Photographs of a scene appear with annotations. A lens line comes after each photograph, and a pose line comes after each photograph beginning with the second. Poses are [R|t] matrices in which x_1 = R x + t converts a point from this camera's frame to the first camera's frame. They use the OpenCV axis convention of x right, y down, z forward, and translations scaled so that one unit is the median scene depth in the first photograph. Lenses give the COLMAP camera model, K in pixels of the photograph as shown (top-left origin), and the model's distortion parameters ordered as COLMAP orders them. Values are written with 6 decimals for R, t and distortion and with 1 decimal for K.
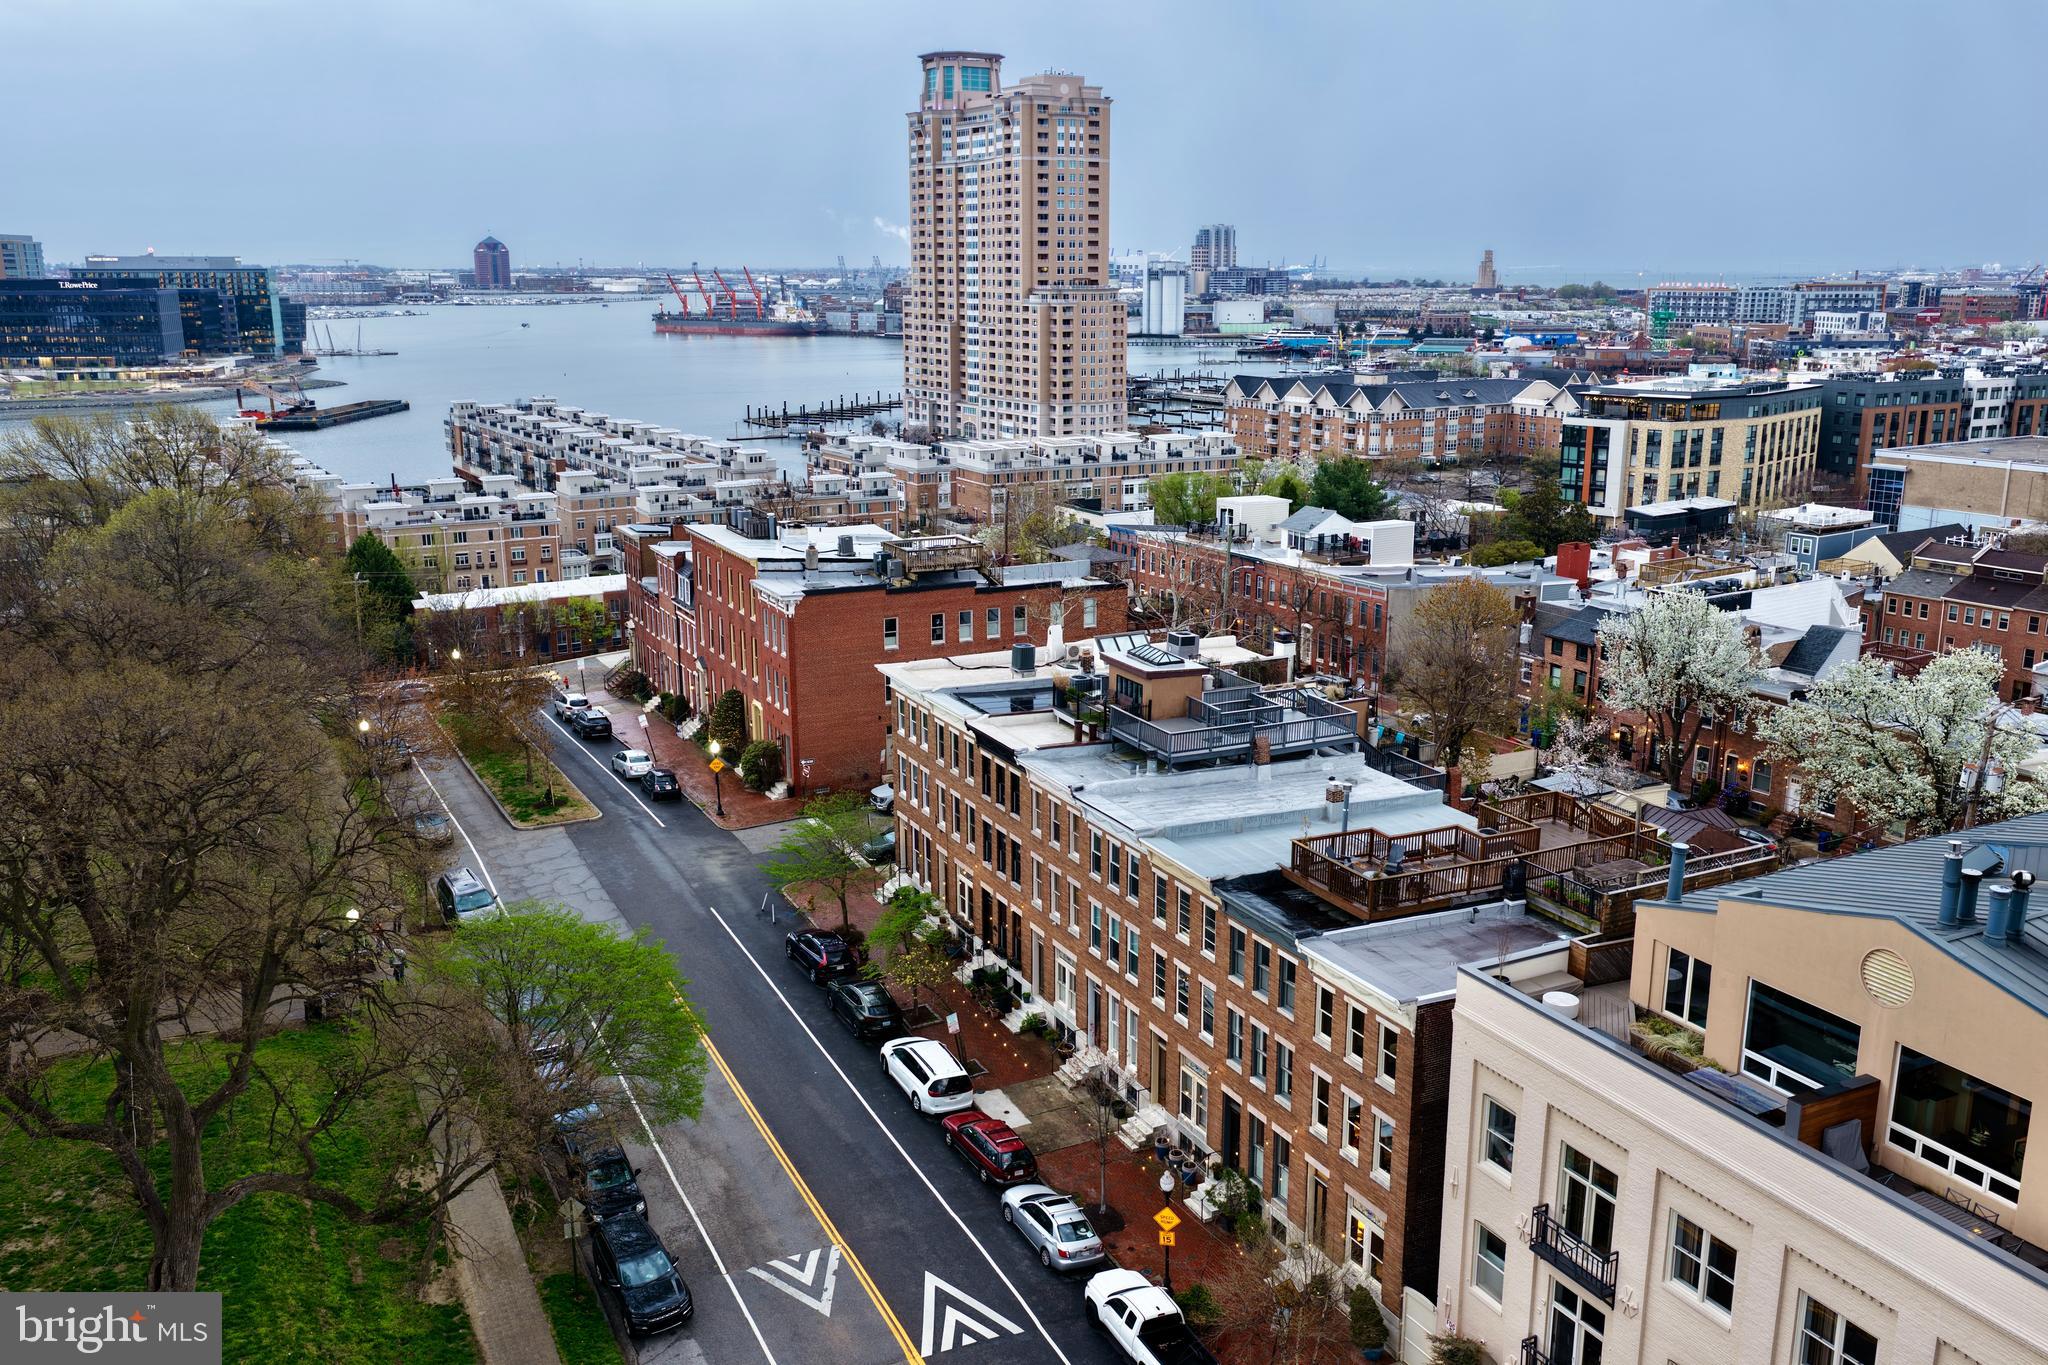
lens RADIAL K [[1619.7, 0, 1023.2], [0, 1619.7, 681.7], [0, 0, 1]] dist [0.005813, 0.004507]
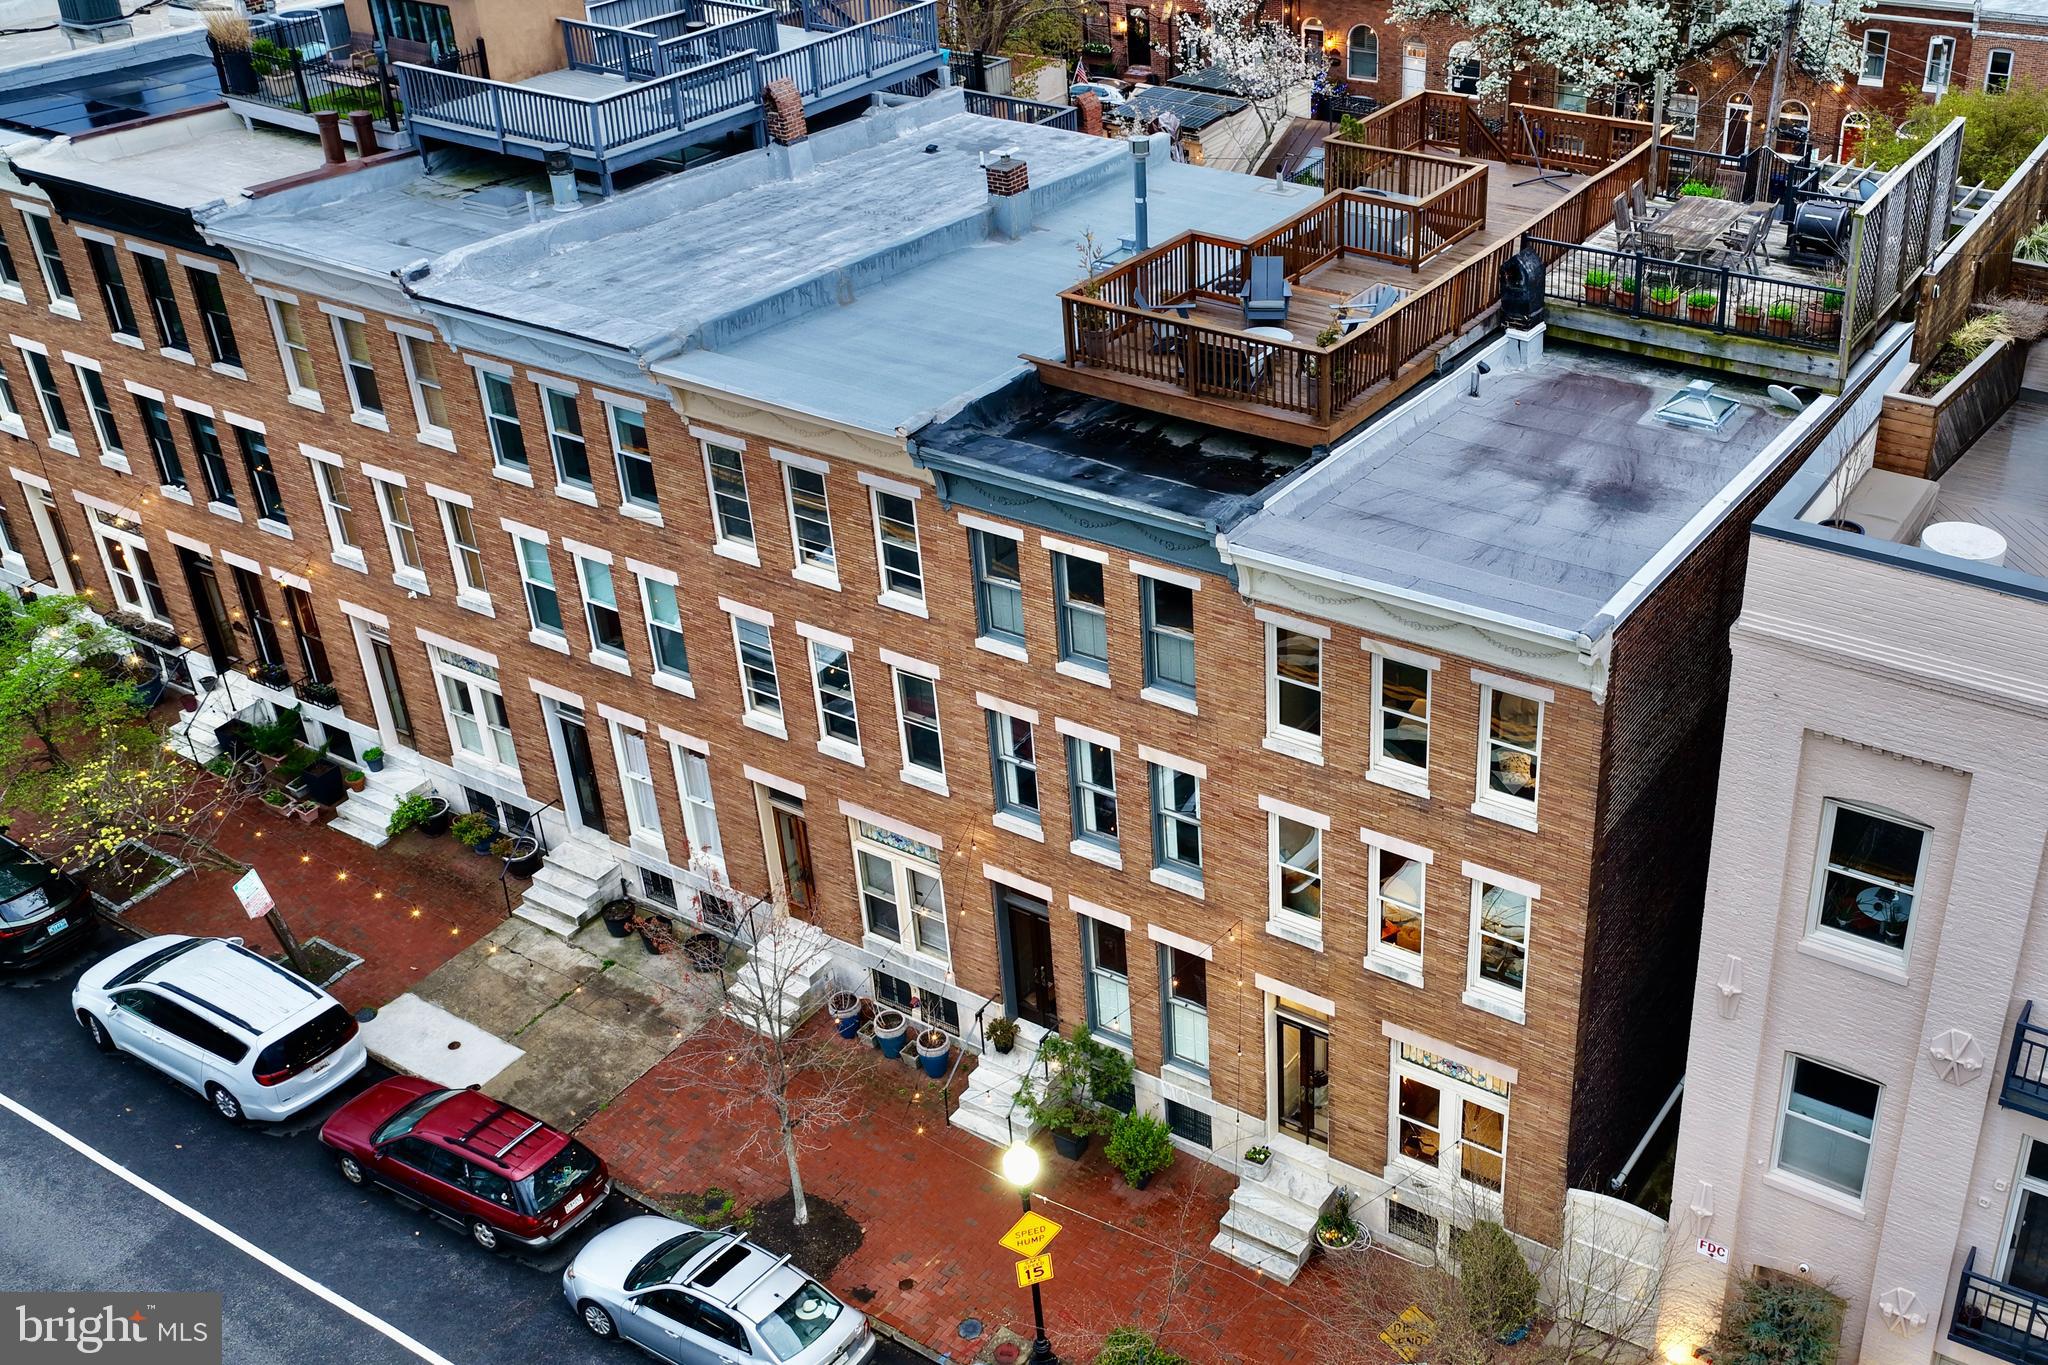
lens RADIAL K [[1854.1, 0, 1040.4], [0, 1854.1, 642.0], [0, 0, 1]] dist [0.011873, 0.009763]
pose [[0.843926, -0.283614, 0.455359, -0.073705], [0.135942, 0.934178, 0.329896, 0.020478], [-0.518949, -0.216506, 0.826932, 0.526292]]
